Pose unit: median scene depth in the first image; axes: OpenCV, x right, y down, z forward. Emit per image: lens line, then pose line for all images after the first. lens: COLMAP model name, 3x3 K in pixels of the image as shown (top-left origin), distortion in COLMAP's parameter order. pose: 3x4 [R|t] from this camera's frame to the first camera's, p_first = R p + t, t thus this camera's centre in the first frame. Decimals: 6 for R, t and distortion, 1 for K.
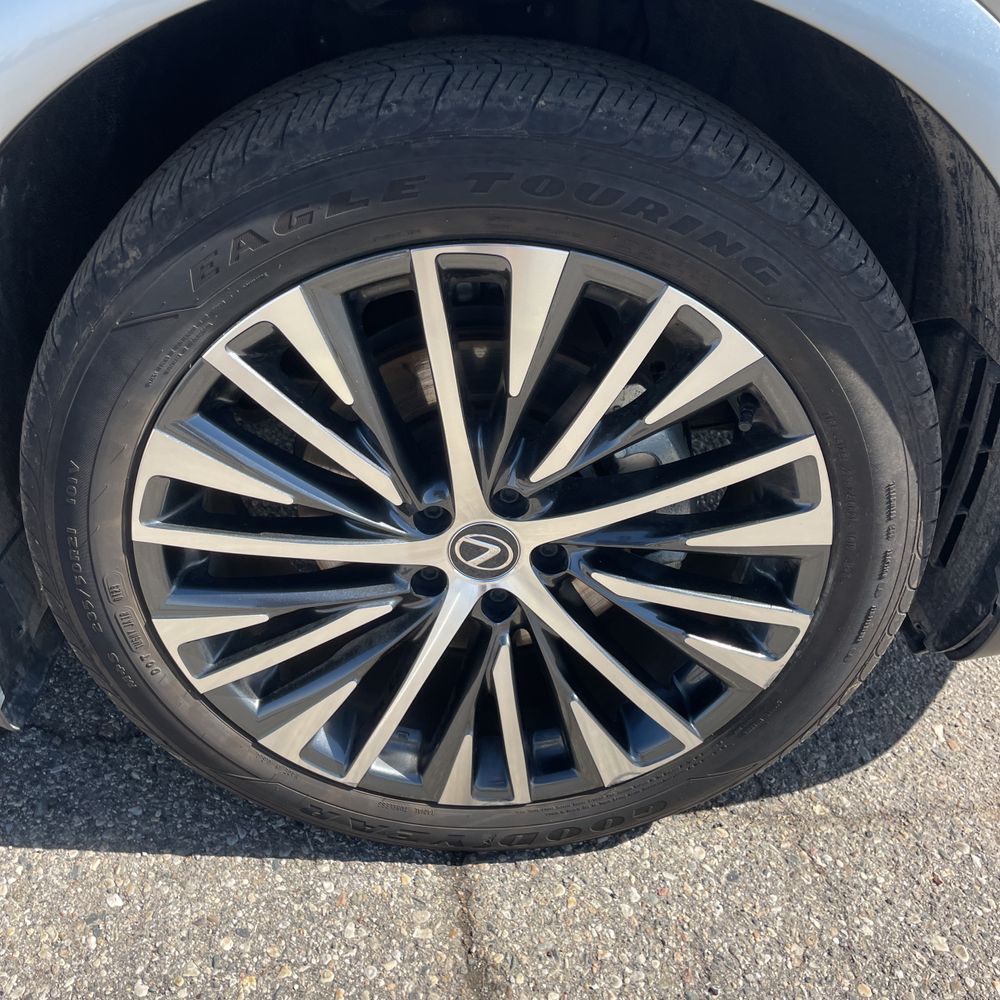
lens RADIAL K [[1020.5, 0, 486.3], [0, 1020.5, 496.2], [0, 0, 1]] dist [0.027680, 0.000000]
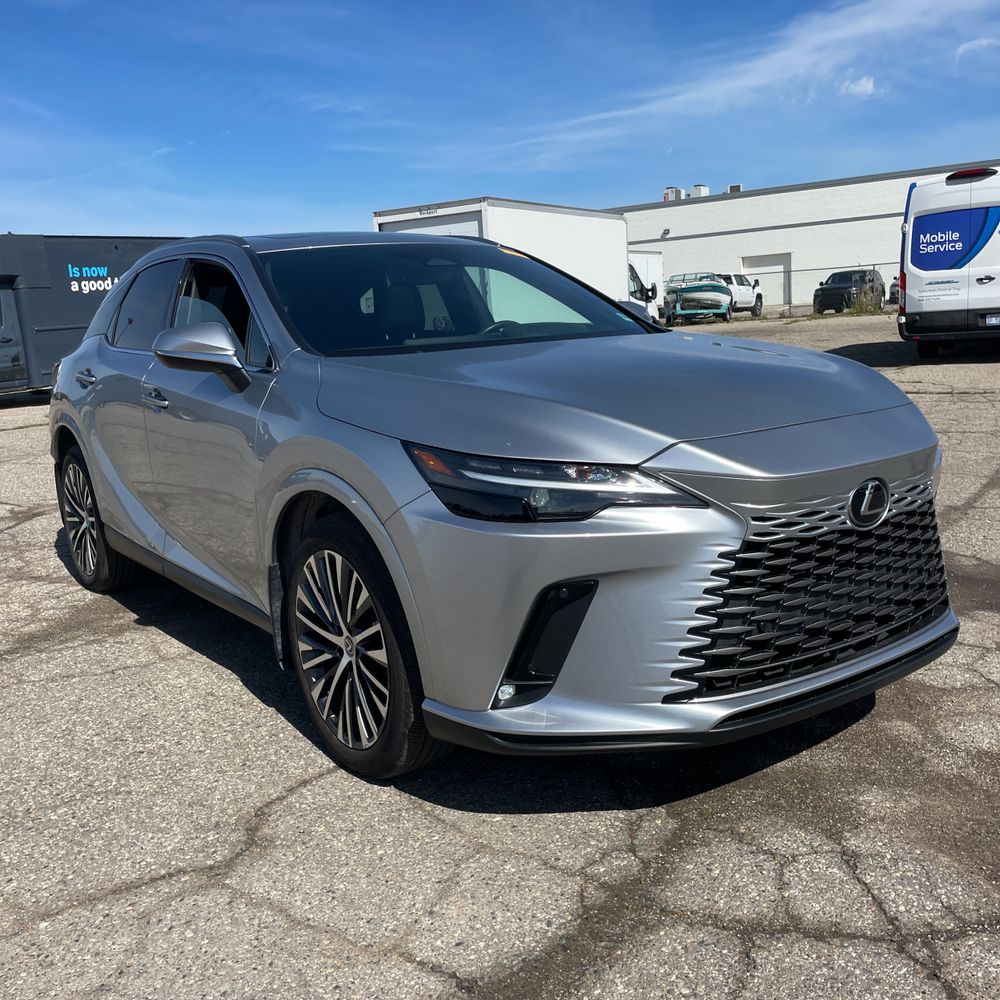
lens RADIAL K [[1020.5, 0, 502.5], [0, 1020.5, 494.8], [0, 0, 1]] dist [0.027680, 0.000000]
pose [[0.571169, 0.118026, -0.812303, 2.891504], [-0.419629, 0.892502, -0.165382, -0.045782], [0.705463, 0.435326, 0.559297, -0.719659]]
